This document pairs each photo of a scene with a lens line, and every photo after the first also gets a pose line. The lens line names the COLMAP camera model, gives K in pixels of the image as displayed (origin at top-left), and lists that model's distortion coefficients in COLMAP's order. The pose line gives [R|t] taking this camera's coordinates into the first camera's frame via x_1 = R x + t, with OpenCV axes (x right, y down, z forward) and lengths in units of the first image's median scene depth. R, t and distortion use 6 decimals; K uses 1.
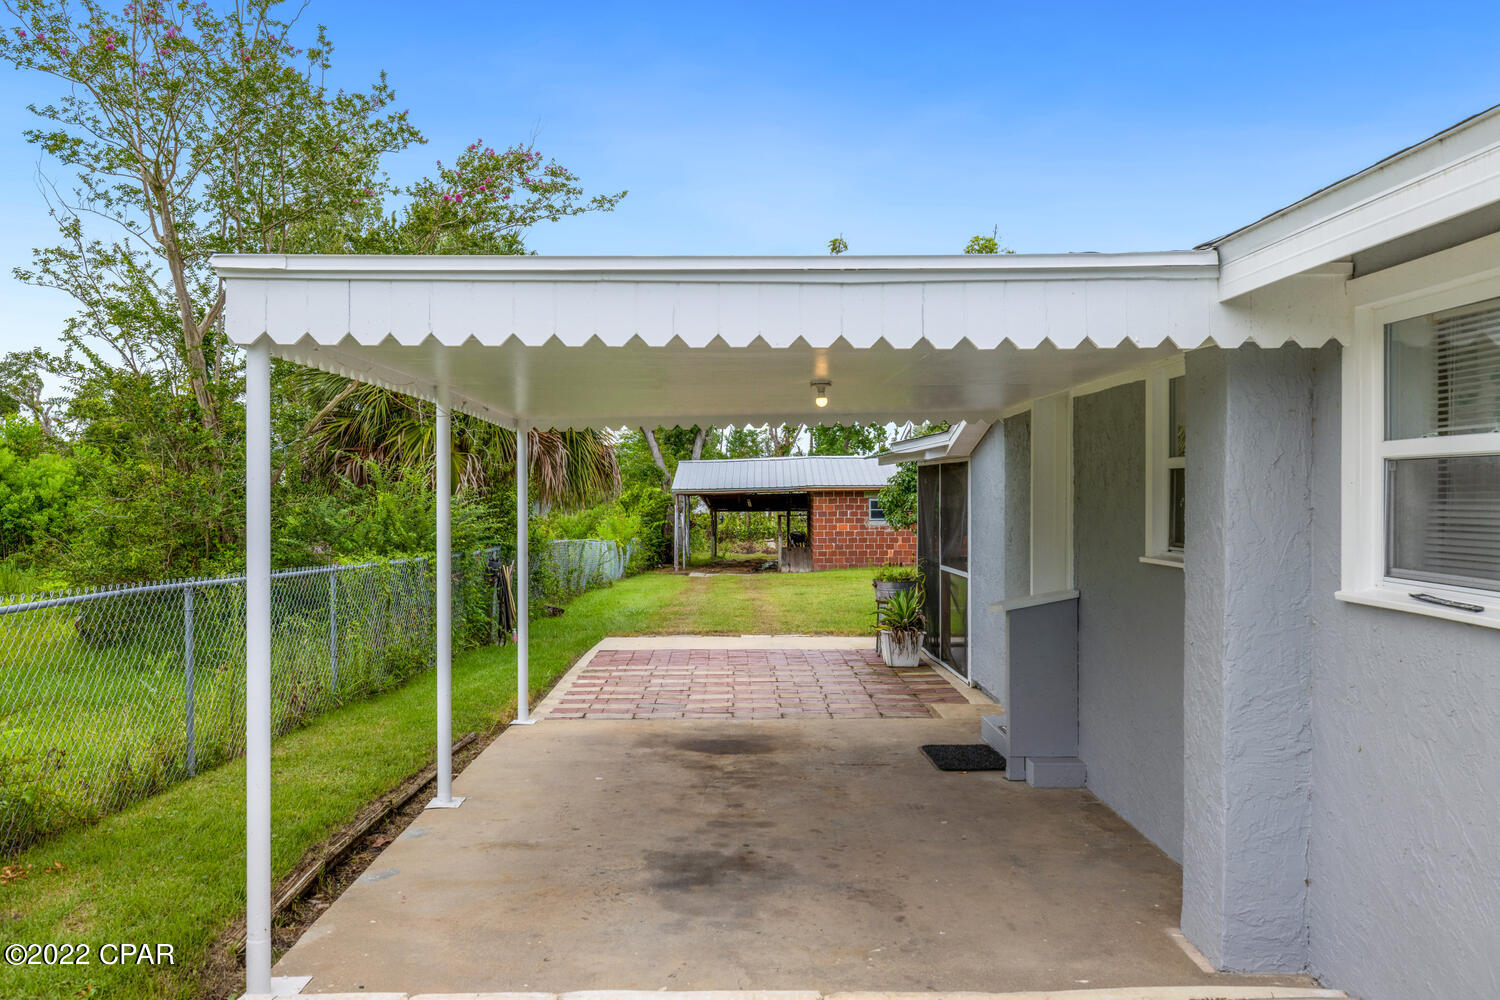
lens RADIAL K [[1269.5, 0, 743.6], [0, 1269.5, 498.5], [0, 0, 1]] dist [-0.010403, -0.002229]
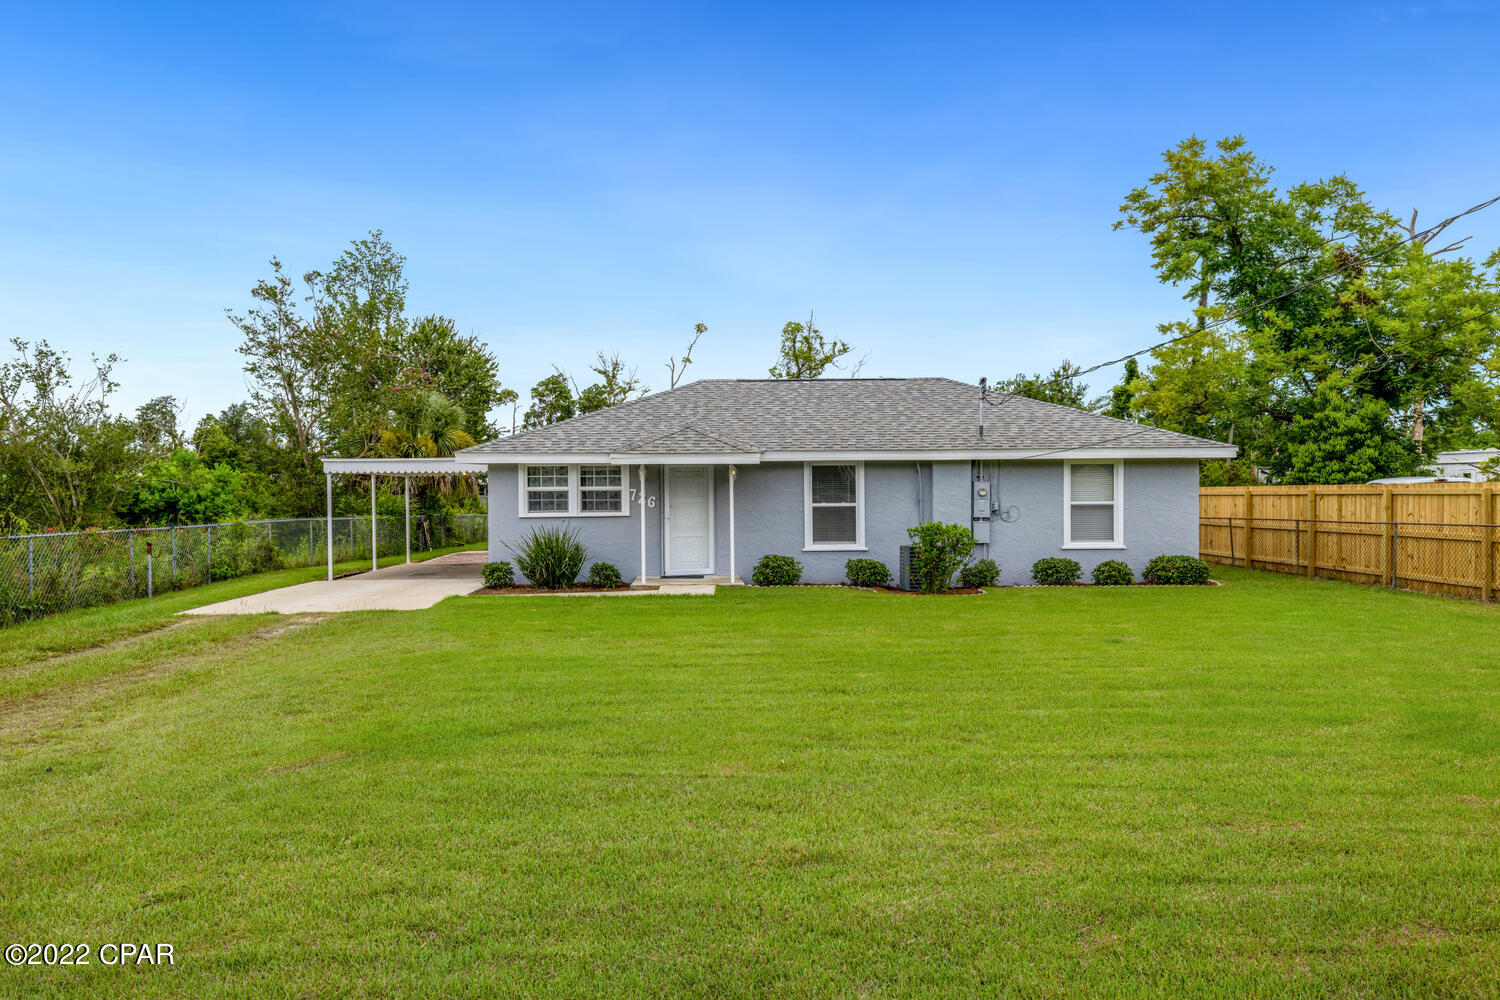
lens RADIAL K [[1026.4, 0, 738.8], [0, 1026.4, 495.4], [0, 0, 1]] dist [-0.007167, 0.000623]
pose [[0.999763, -0.007632, 0.020368, 0.156429], [0.007528, 0.999958, 0.005178, -0.002591], [-0.020407, -0.005023, 0.999779, -0.419140]]
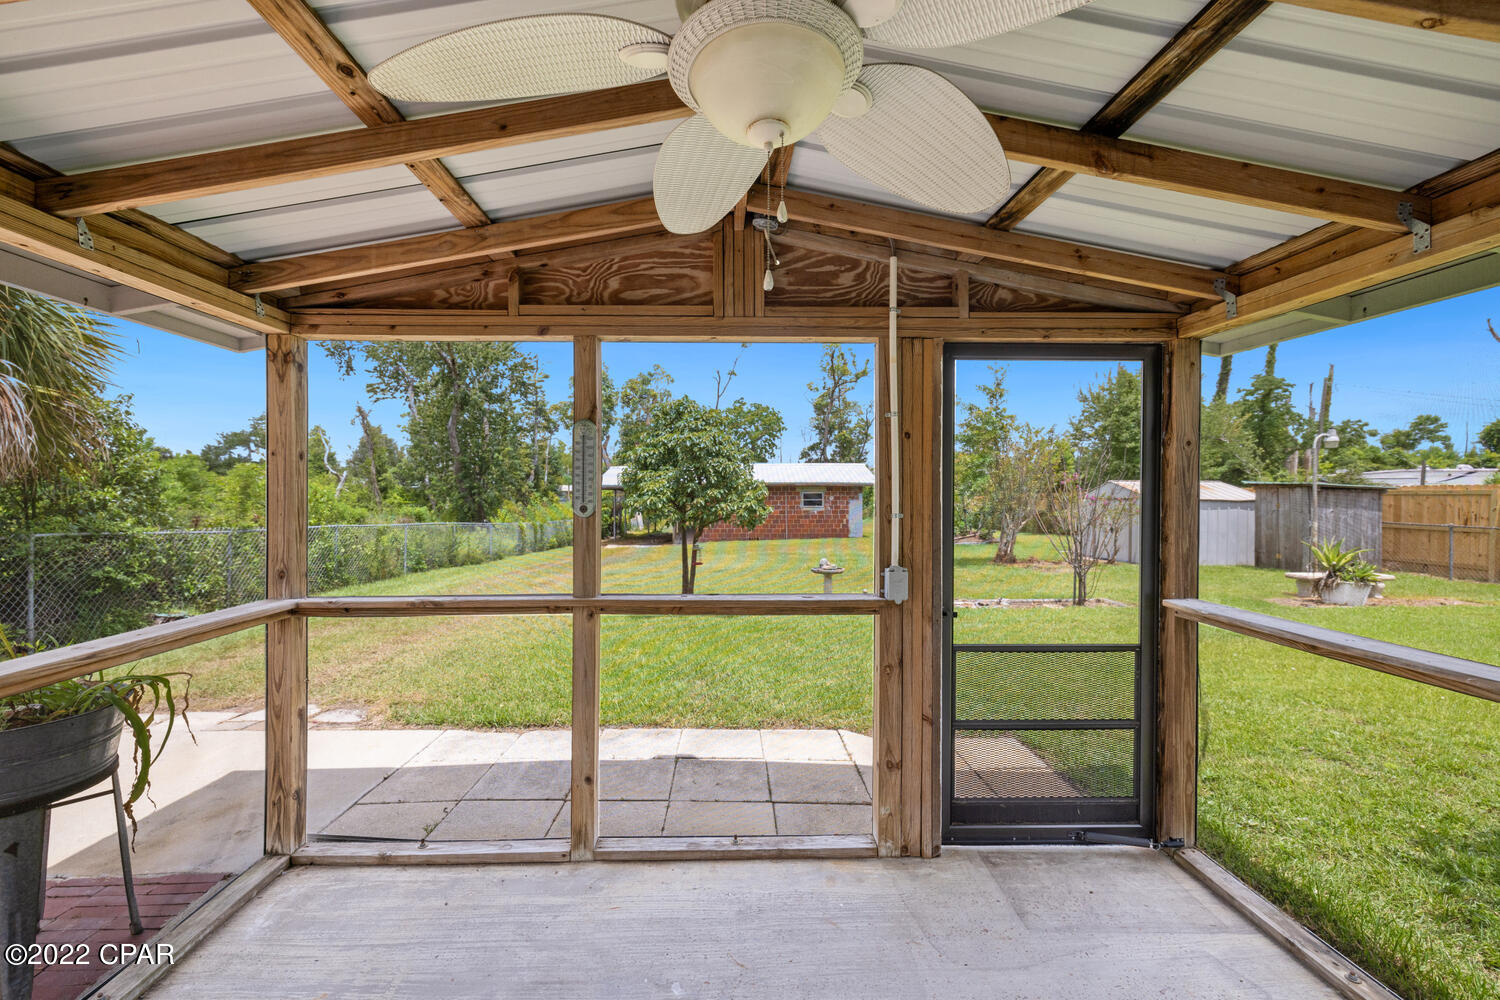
lens RADIAL K [[624.4, 0, 742.7], [0, 624.4, 501.4], [0, 0, 1]] dist [0.001425, 0.000348]
pose [[0.999889, -0.000115, 0.014902, 0.097995], [0.000060, 0.999993, 0.003681, 0.007834], [-0.014902, -0.003680, 0.999882, 0.304435]]
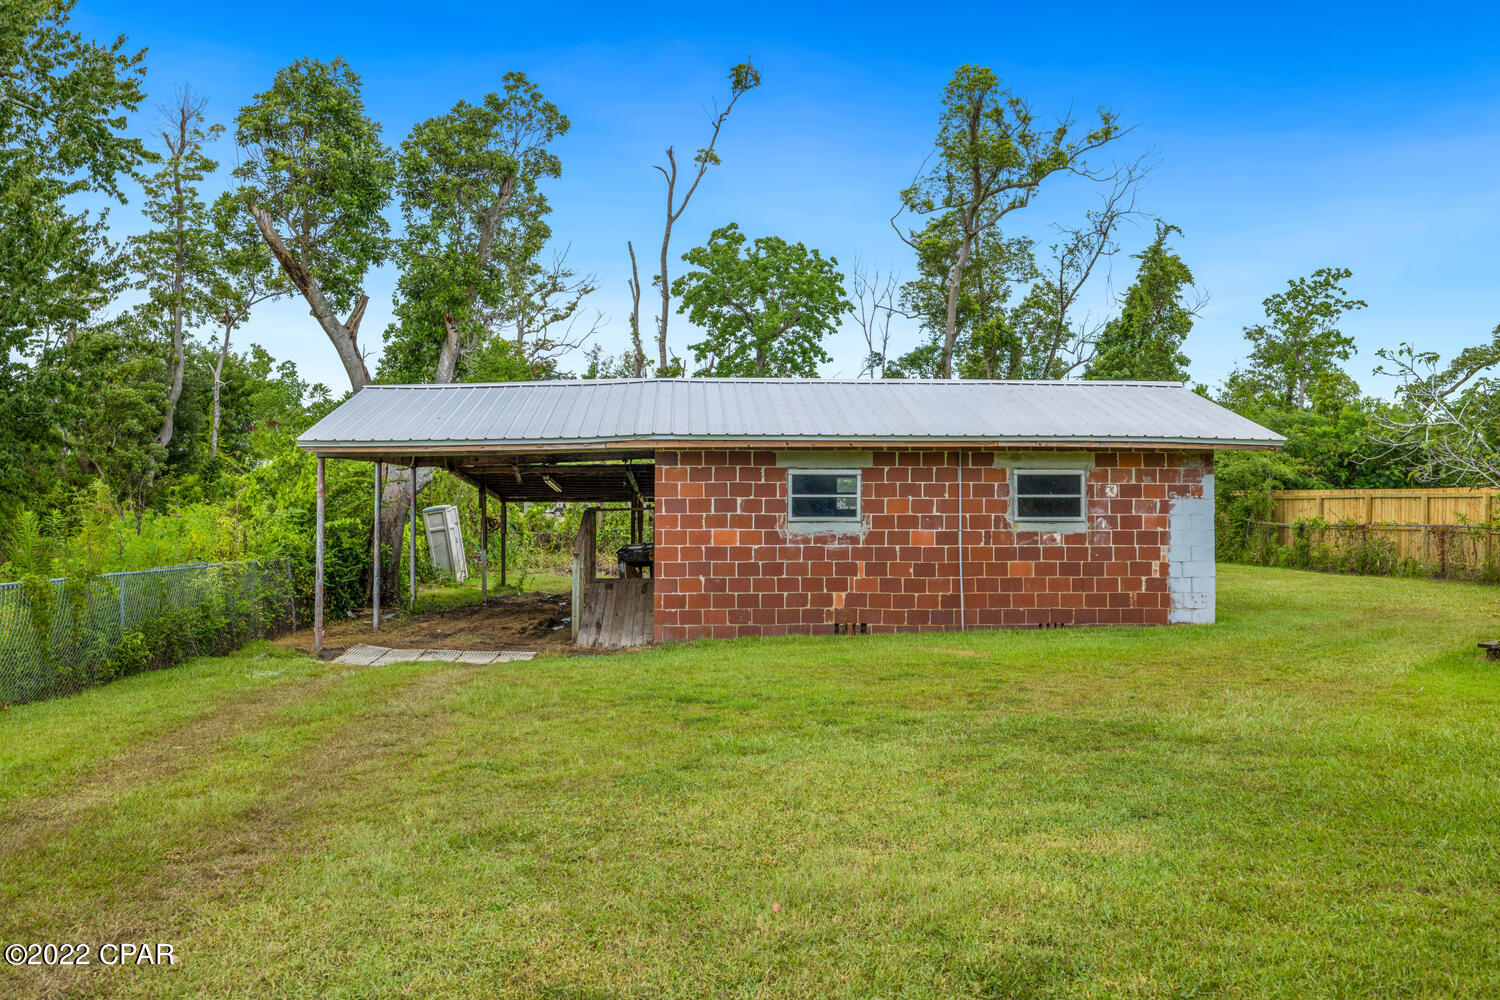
lens RADIAL K [[1365.4, 0, 749.2], [0, 1365.4, 495.1], [0, 0, 1]] dist [0.008897, 0.000000]
pose [[0.997827, 0.006399, 0.065582, 0.057169], [-0.006471, 0.999979, 0.000884, 0.008371], [-0.065575, -0.001306, 0.997847, 0.558064]]
